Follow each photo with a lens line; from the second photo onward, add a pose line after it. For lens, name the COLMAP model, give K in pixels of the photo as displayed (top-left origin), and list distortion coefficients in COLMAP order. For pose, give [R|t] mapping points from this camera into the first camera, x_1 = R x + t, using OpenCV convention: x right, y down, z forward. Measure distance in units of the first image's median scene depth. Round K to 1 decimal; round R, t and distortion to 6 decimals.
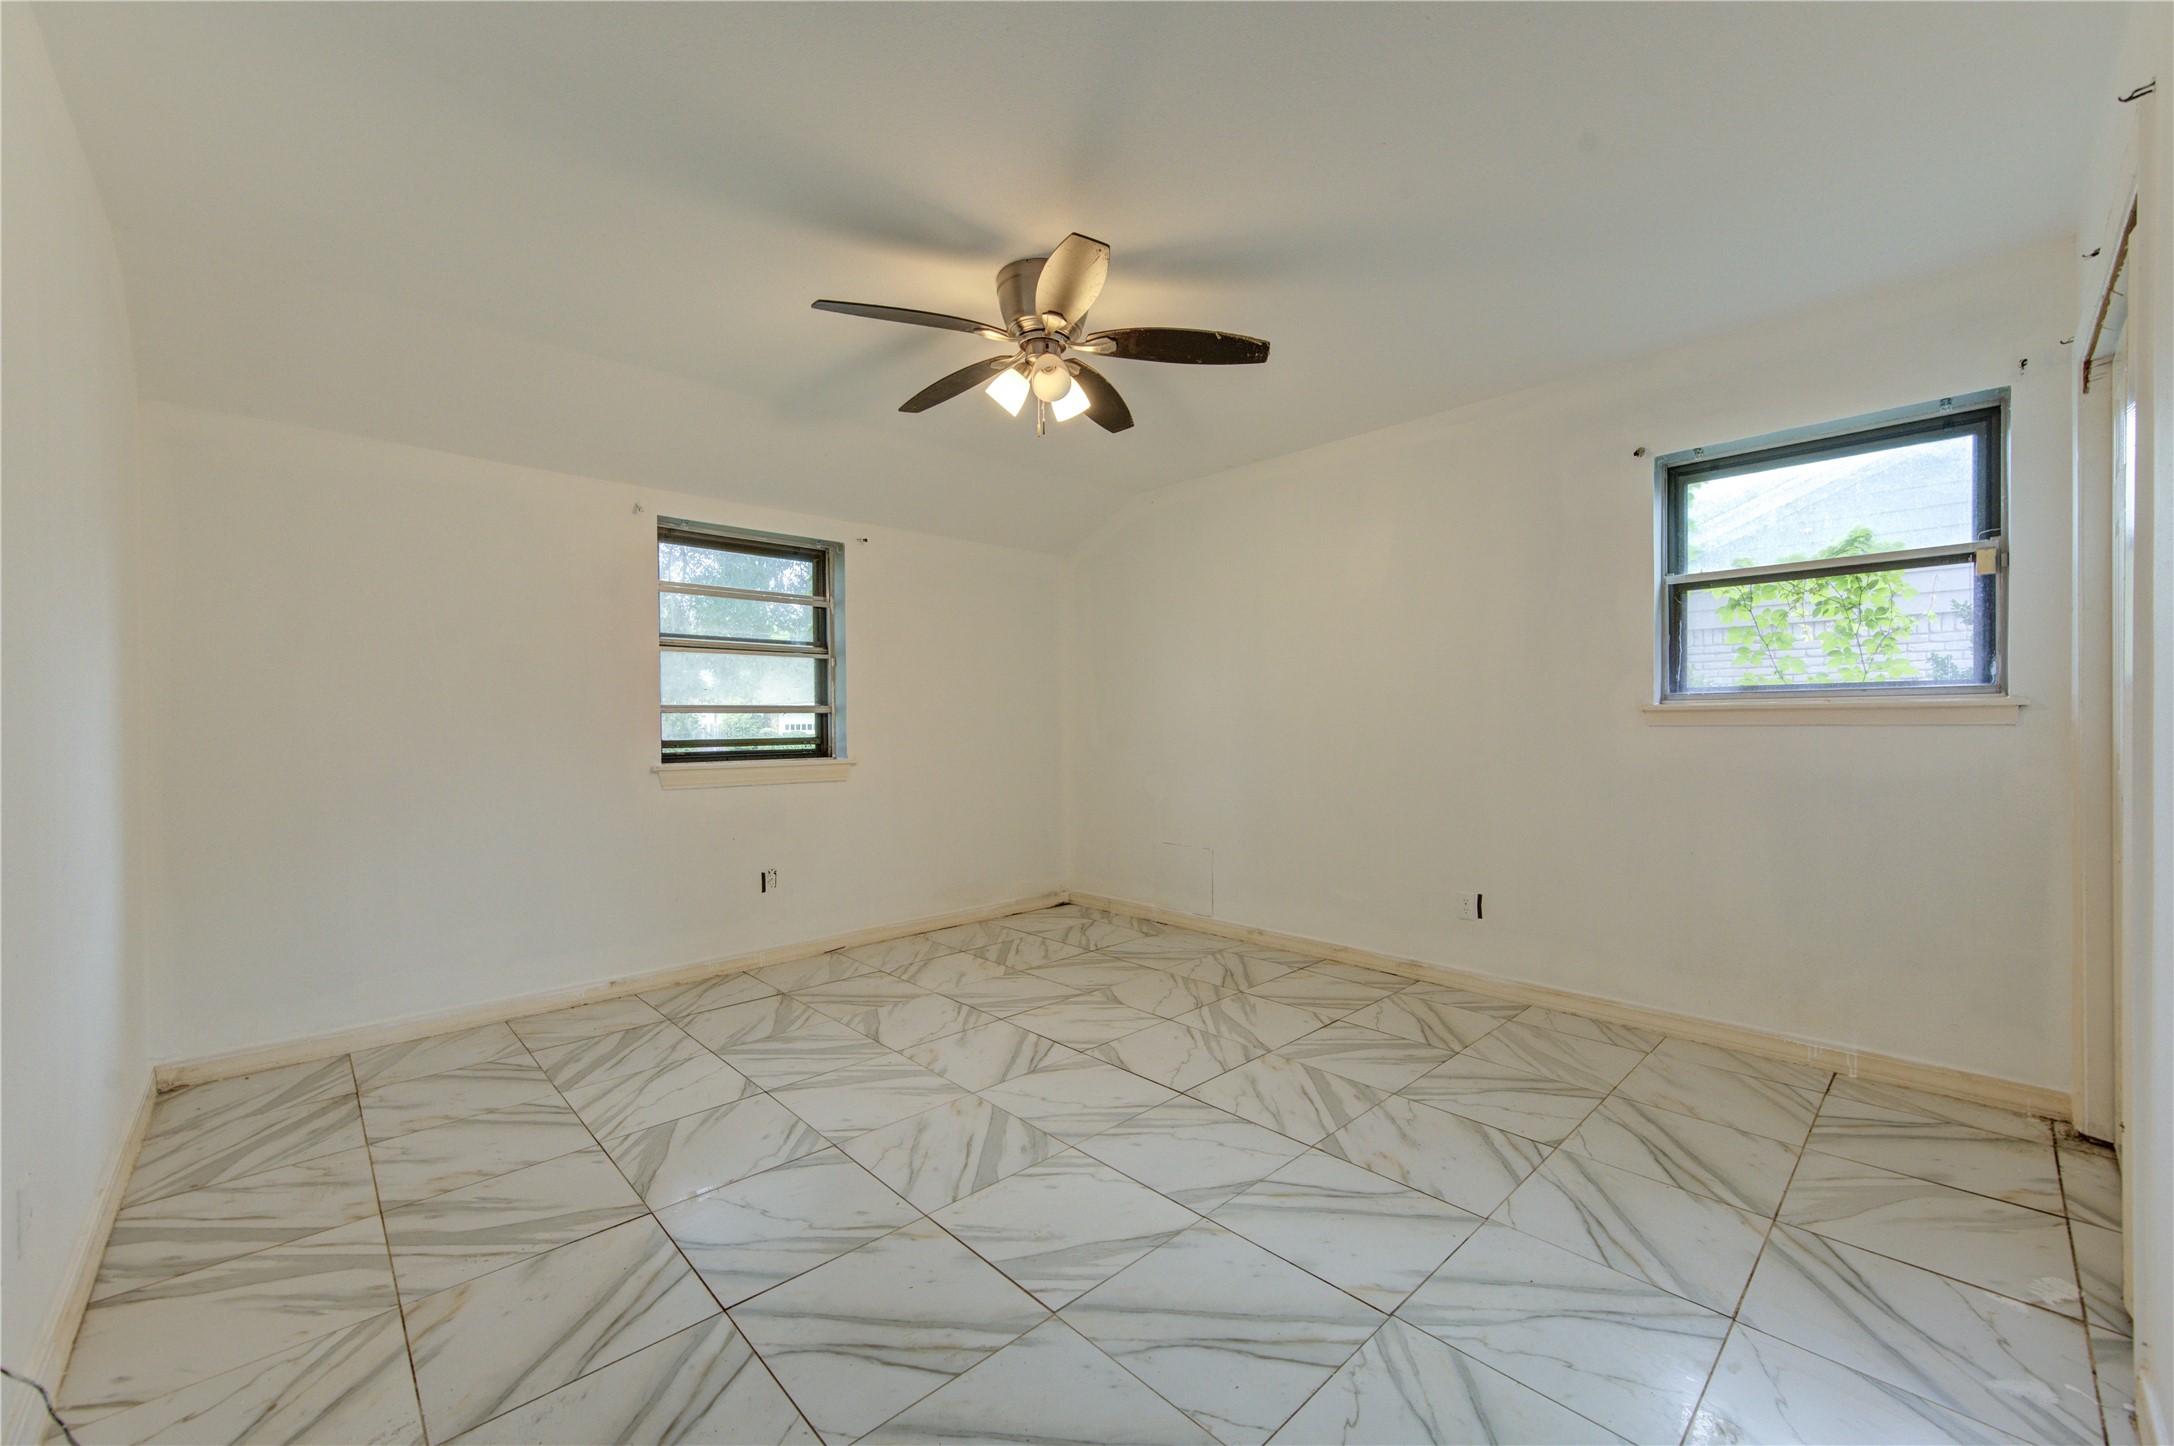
lens RADIAL K [[843.8, 0, 1086.9], [0, 843.8, 727.0], [0, 0, 1]] dist [0.001257, -0.000954]
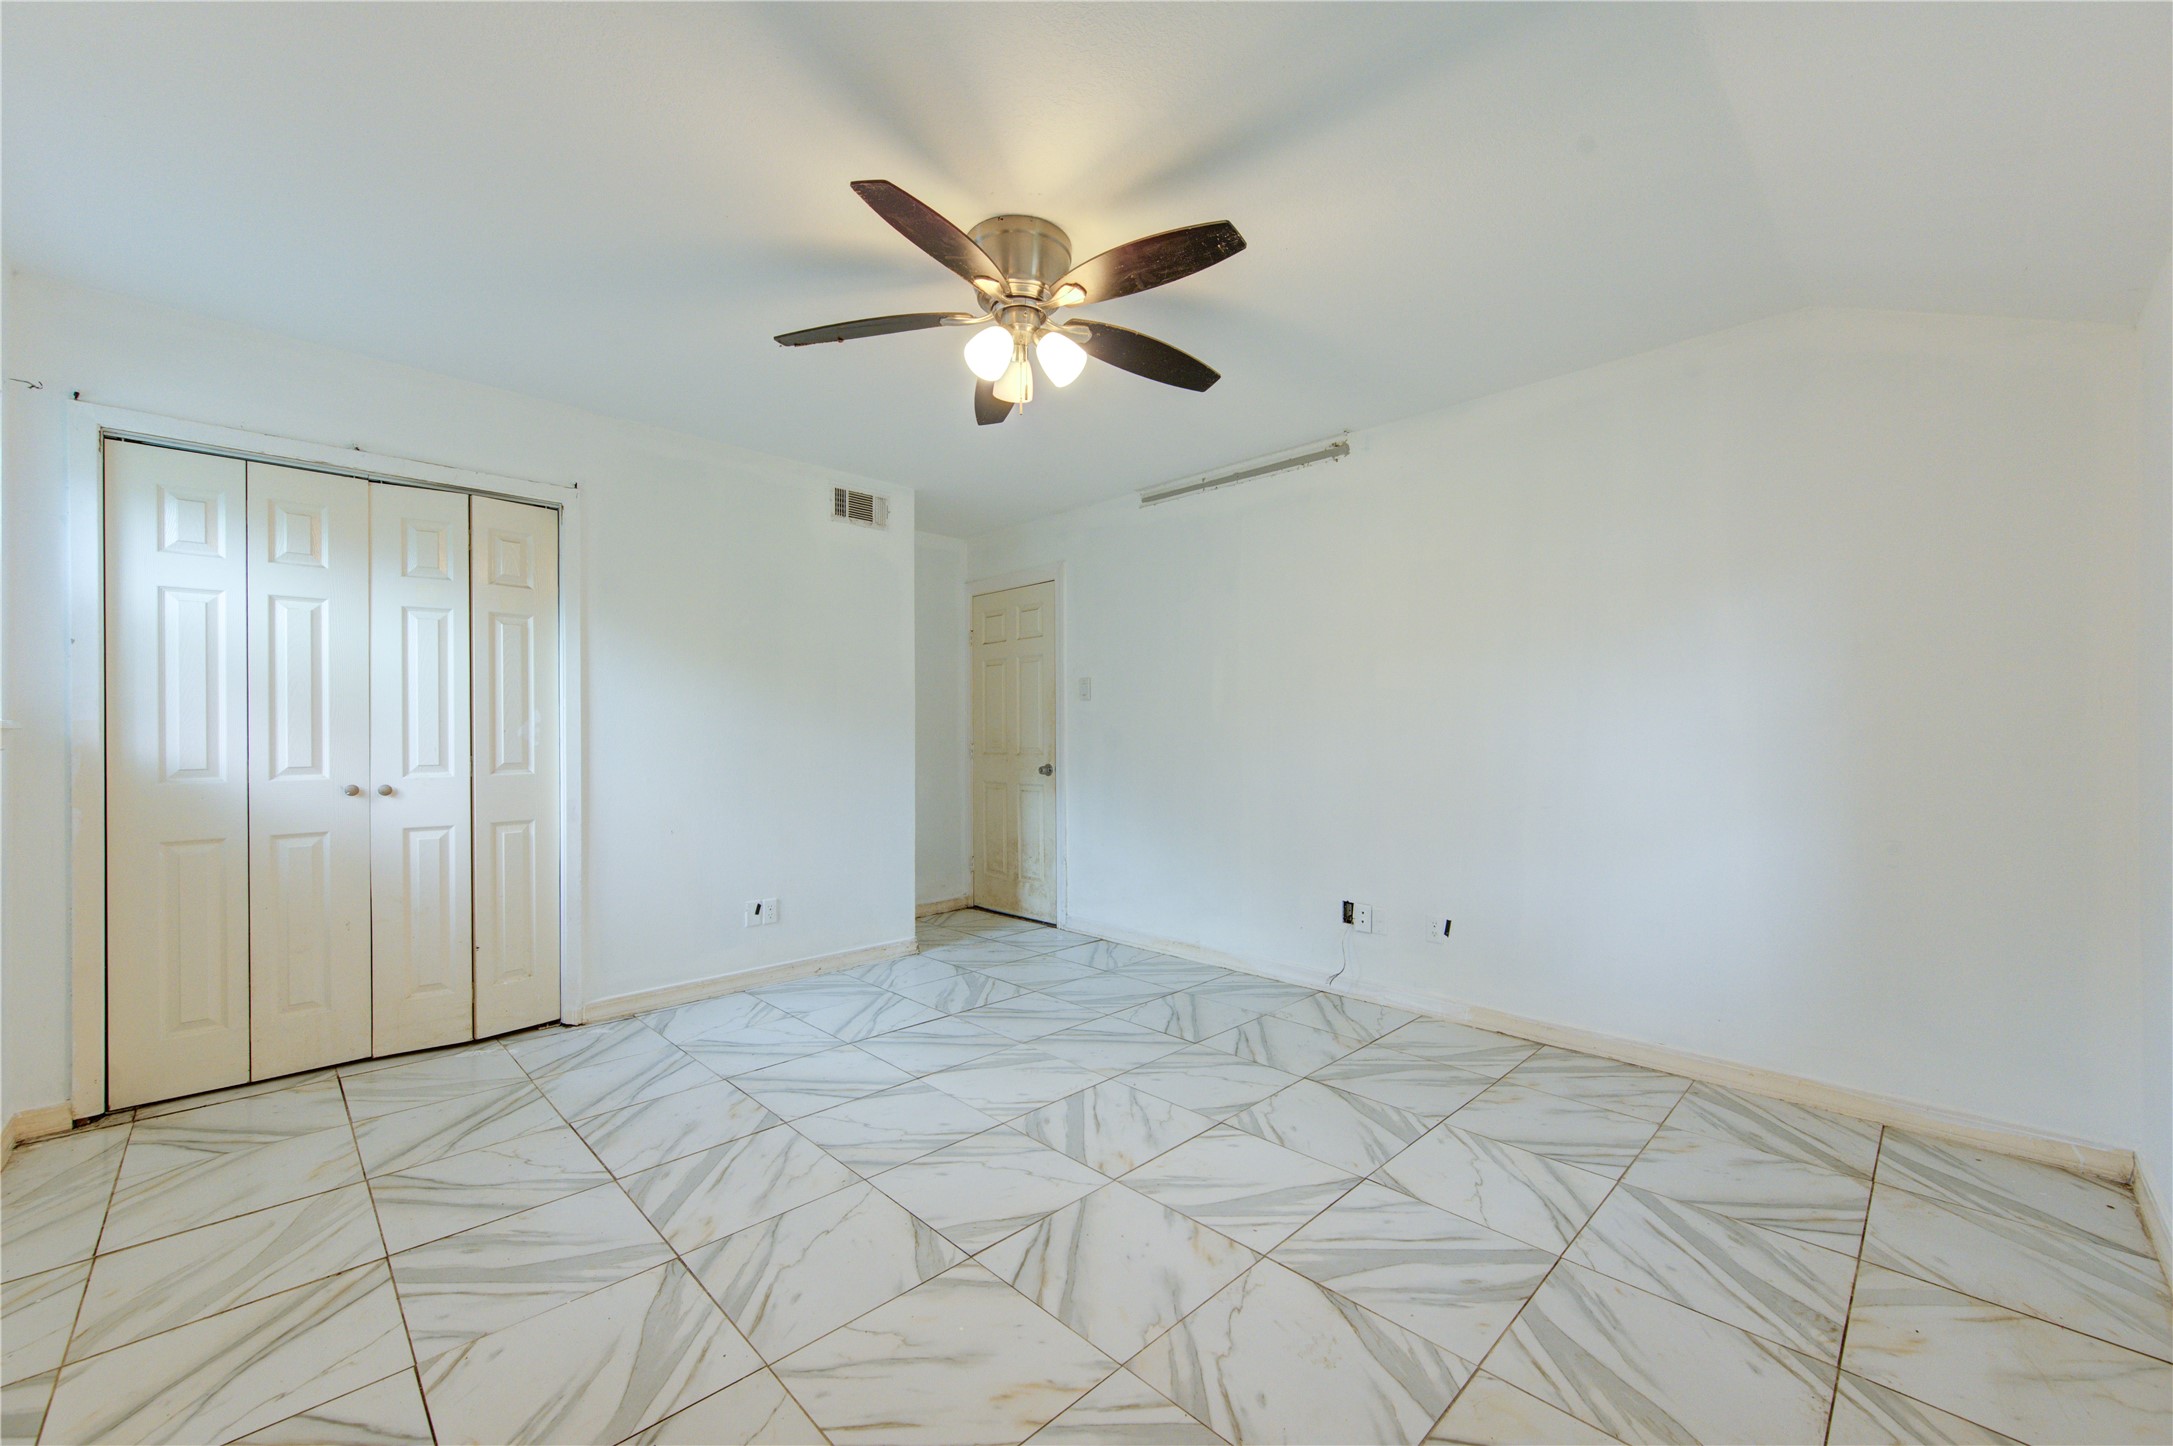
lens RADIAL K [[843.4, 0, 1086.7], [0, 843.4, 728.6], [0, 0, 1]] dist [0.001257, -0.000954]
pose [[-0.999688, 0.010612, -0.022597, -0.097467], [0.010656, 0.999942, -0.001831, -0.012222], [0.022577, -0.002071, -0.999743, 1.912470]]
